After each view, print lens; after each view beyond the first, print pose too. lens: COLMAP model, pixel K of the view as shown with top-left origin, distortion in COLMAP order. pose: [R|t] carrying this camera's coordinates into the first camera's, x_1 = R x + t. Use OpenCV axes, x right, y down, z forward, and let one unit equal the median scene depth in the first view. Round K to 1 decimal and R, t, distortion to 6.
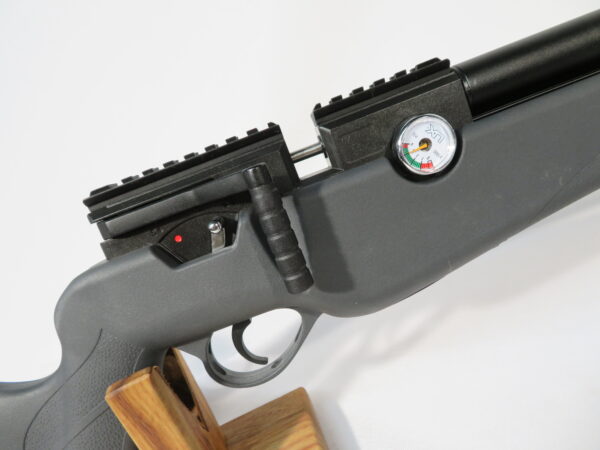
lens RADIAL K [[439.0, 0, 300.0], [0, 439.0, 225.0], [0, 0, 1]] dist [0.003853, 0.003829]
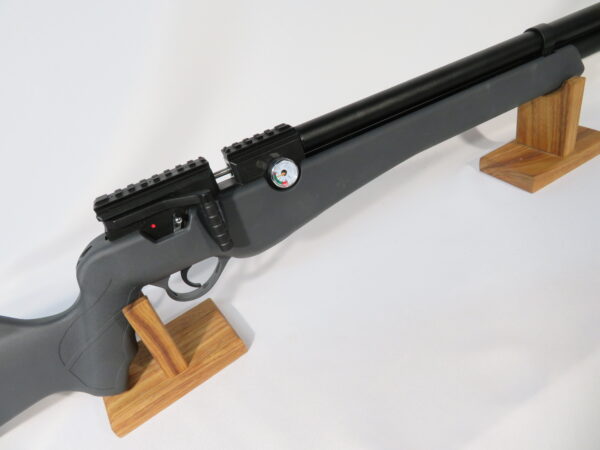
lens RADIAL K [[439.0, 0, 300.0], [0, 439.0, 225.0], [0, 0, 1]] dist [0.003853, 0.003829]
pose [[0.930392, -0.075305, 0.358747, -0.362727], [0.005969, 0.981653, 0.190581, -0.309867], [-0.366517, -0.175173, 0.913772, -0.851076]]
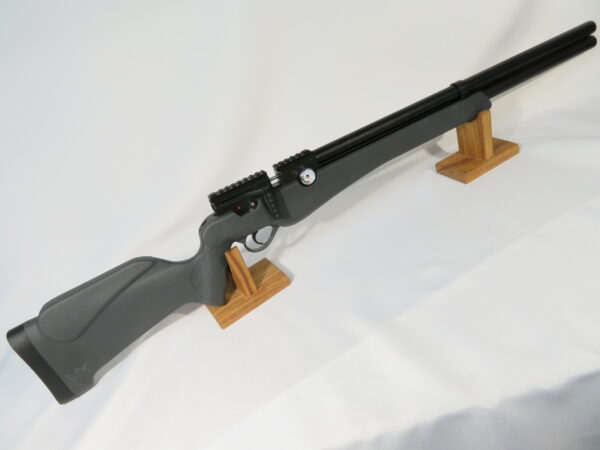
lens RADIAL K [[439.0, 0, 300.0], [0, 439.0, 225.0], [0, 0, 1]] dist [0.003853, 0.003829]
pose [[0.945162, -0.102492, 0.310103, -0.888075], [0.061735, 0.988433, 0.138525, -0.273869], [-0.320714, -0.111784, 0.940557, -2.304629]]
